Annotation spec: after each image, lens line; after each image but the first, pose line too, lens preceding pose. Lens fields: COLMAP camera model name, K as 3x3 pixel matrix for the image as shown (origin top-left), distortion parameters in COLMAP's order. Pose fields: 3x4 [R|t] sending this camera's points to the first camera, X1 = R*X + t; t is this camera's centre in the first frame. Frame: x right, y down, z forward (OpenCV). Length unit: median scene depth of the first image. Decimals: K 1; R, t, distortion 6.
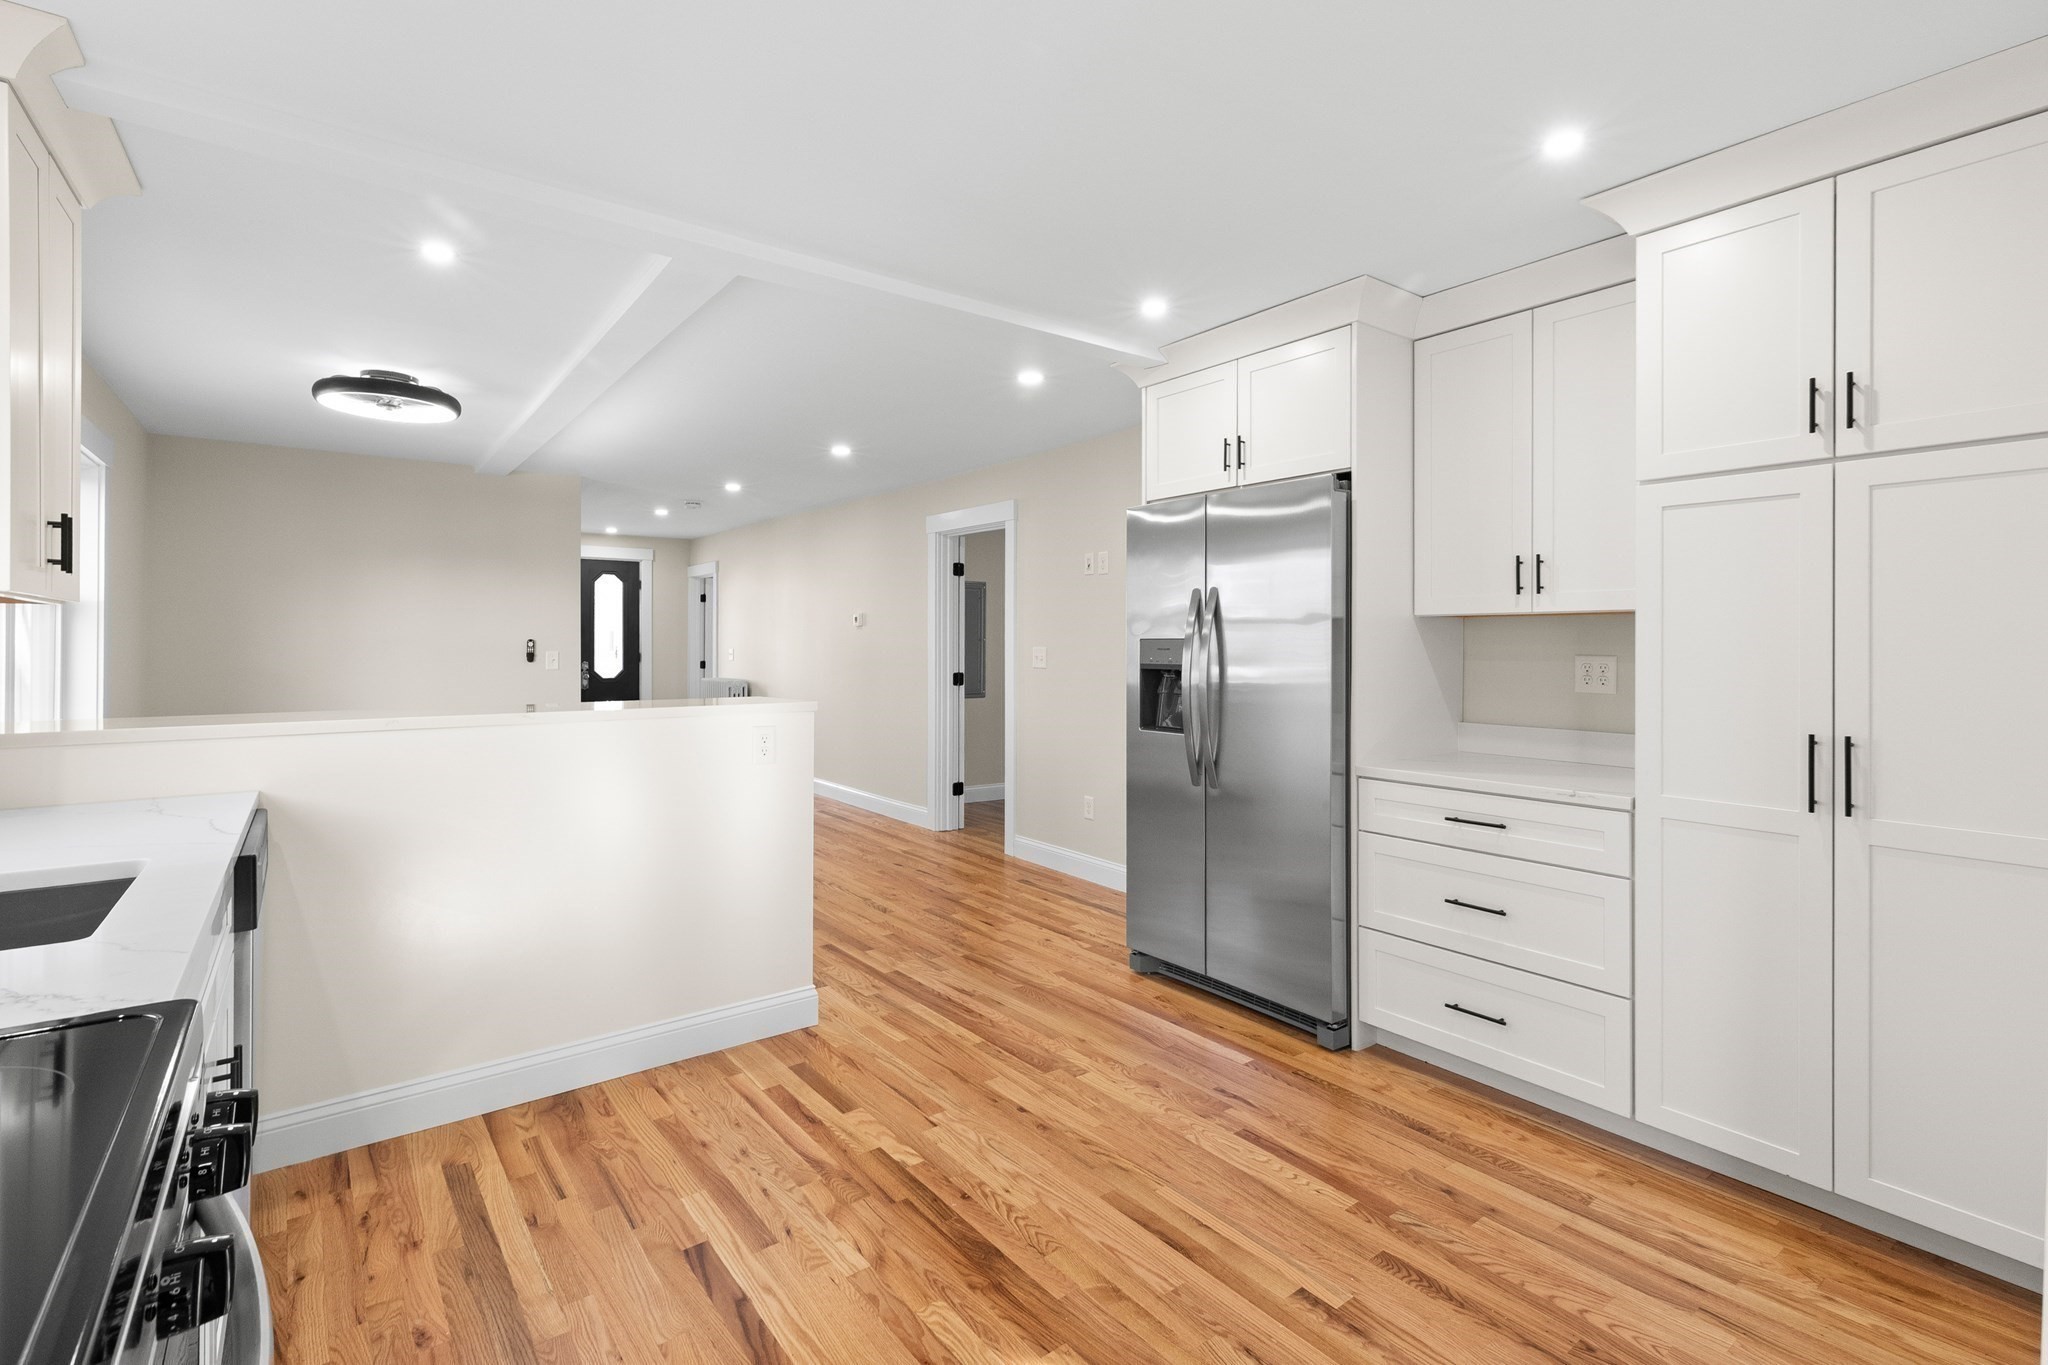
lens RADIAL K [[929.2, 0, 1014.5], [0, 929.2, 647.3], [0, 0, 1]] dist [0.004622, -0.000501]
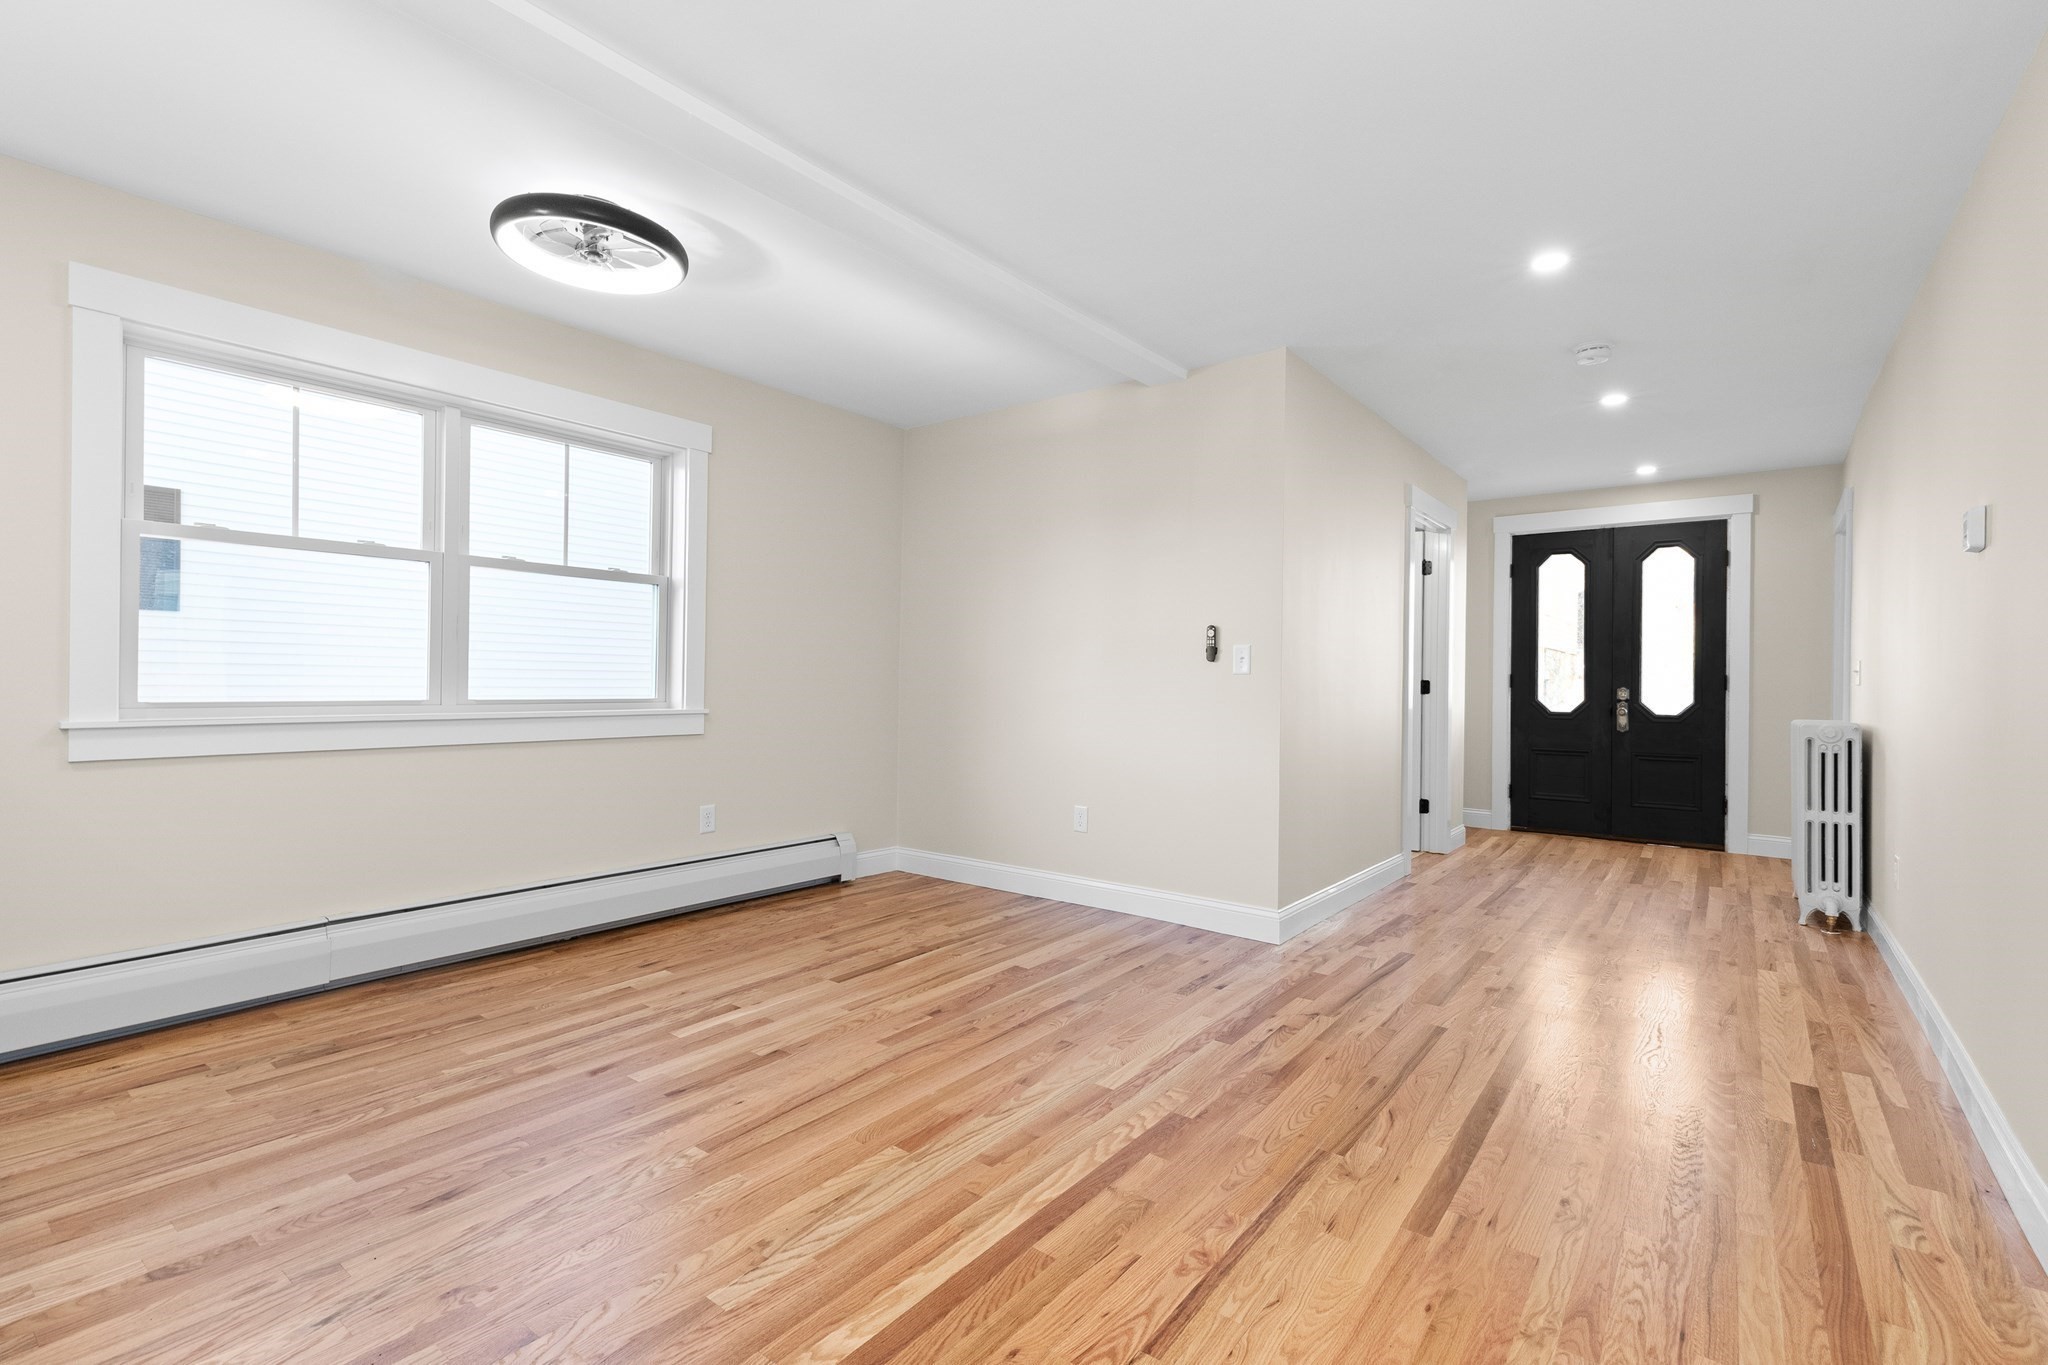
lens RADIAL K [[929.2, 0, 1050.1], [0, 929.2, 672.1], [0, 0, 1]] dist [0.004622, -0.000501]
pose [[0.287303, -0.006511, -0.957818, 0.117283], [-0.020182, 0.999714, -0.012850, 0.070782], [0.957627, 0.023022, 0.287089, 1.518870]]
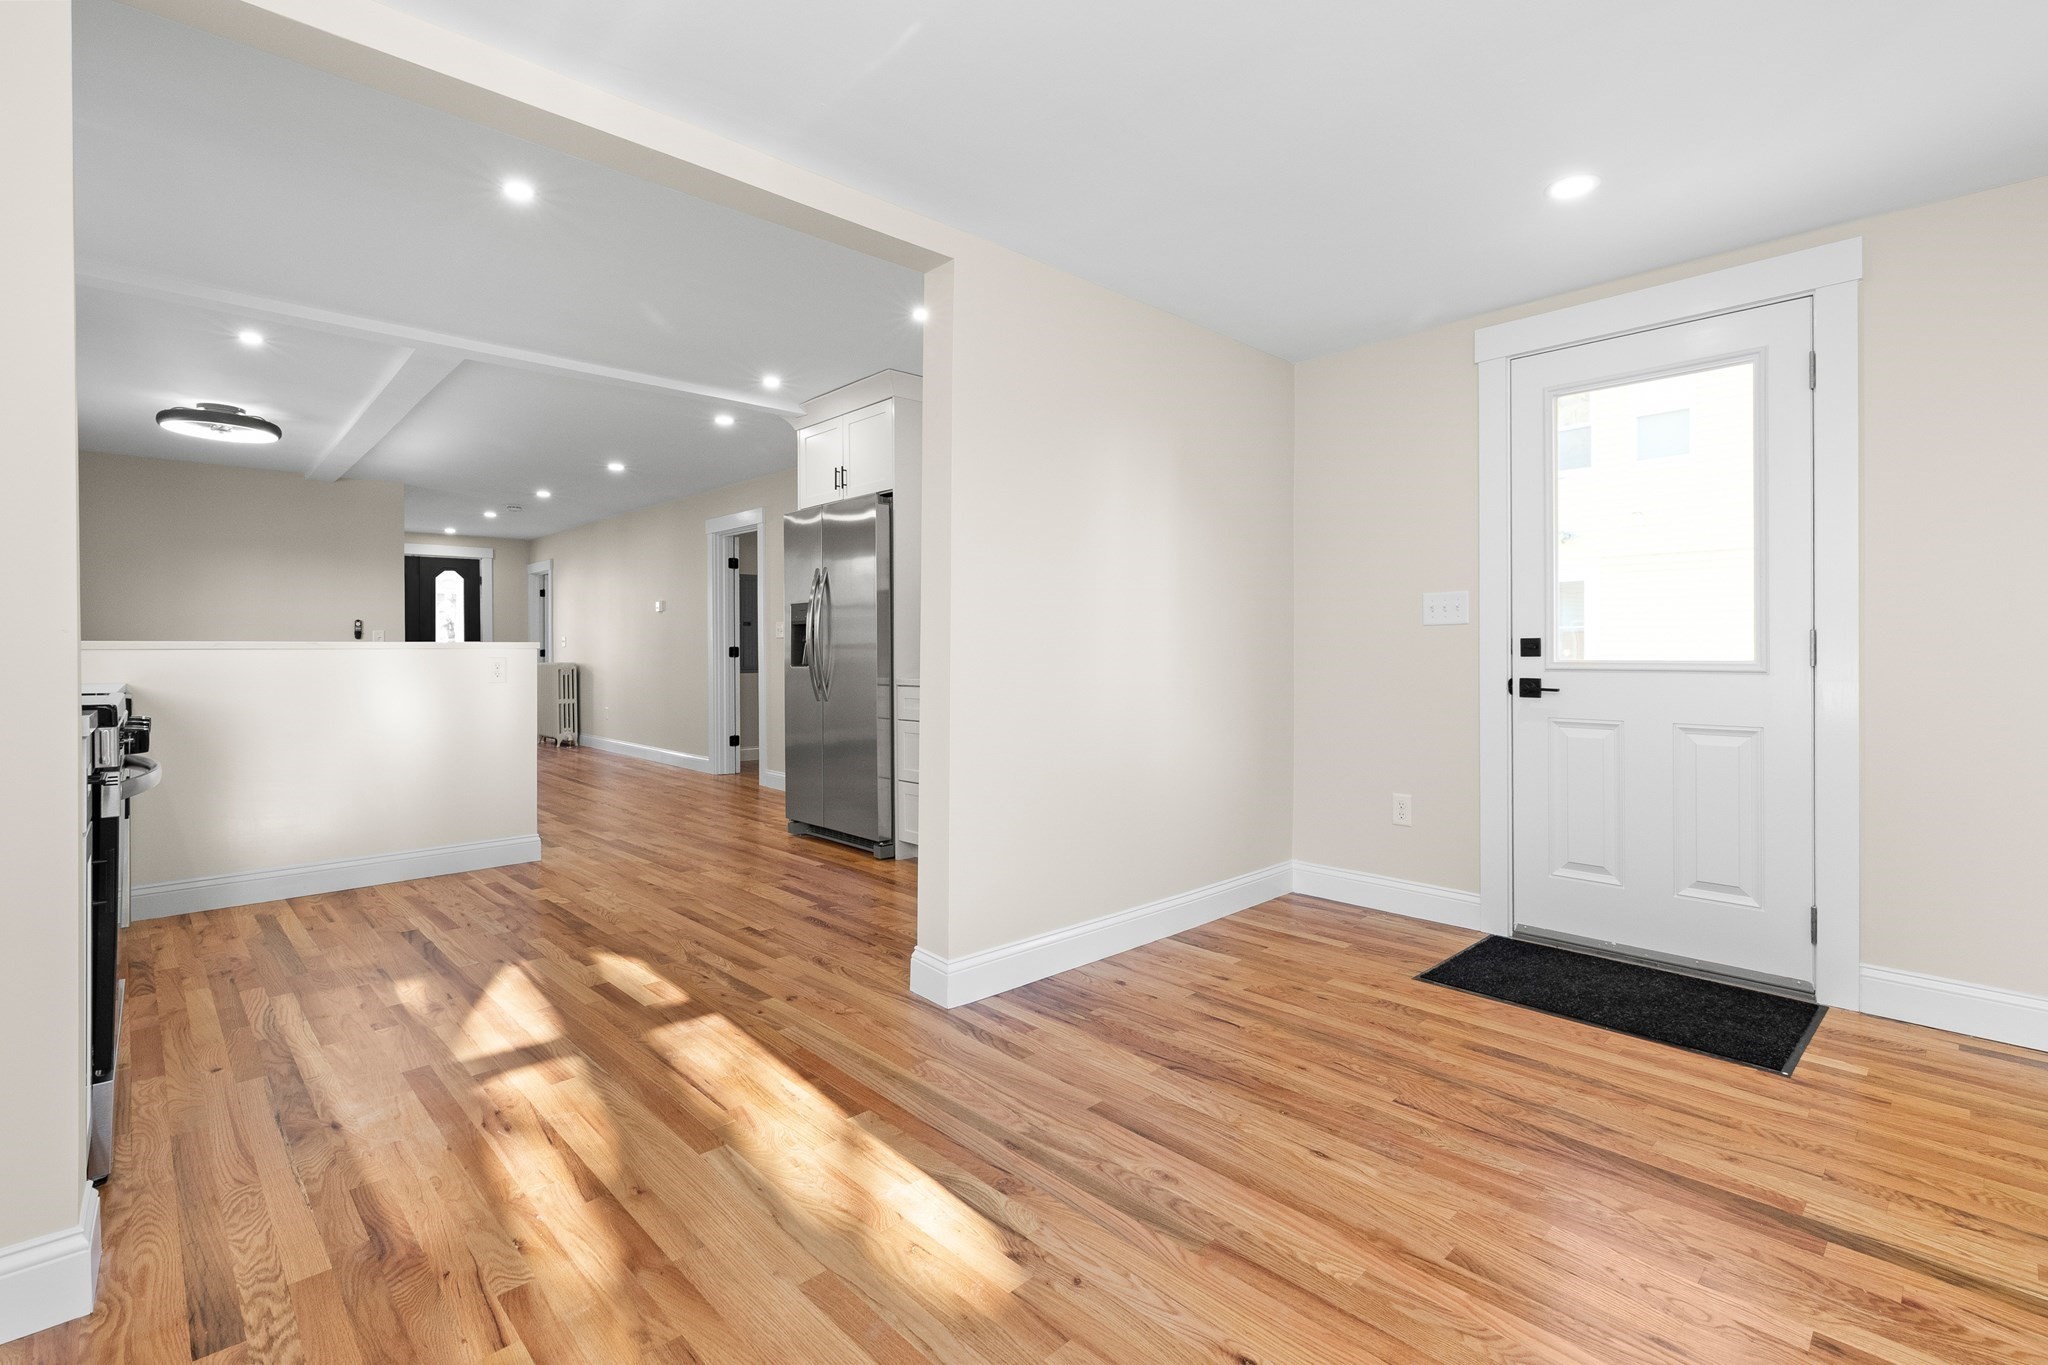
lens RADIAL K [[929.2, 0, 1040.2], [0, 929.2, 653.4], [0, 0, 1]] dist [0.004622, -0.000501]
pose [[0.992824, -0.007942, 0.119318, 0.432703], [0.008116, 0.999967, -0.000973, 0.090049], [-0.119306, 0.001934, 0.992856, -0.605905]]
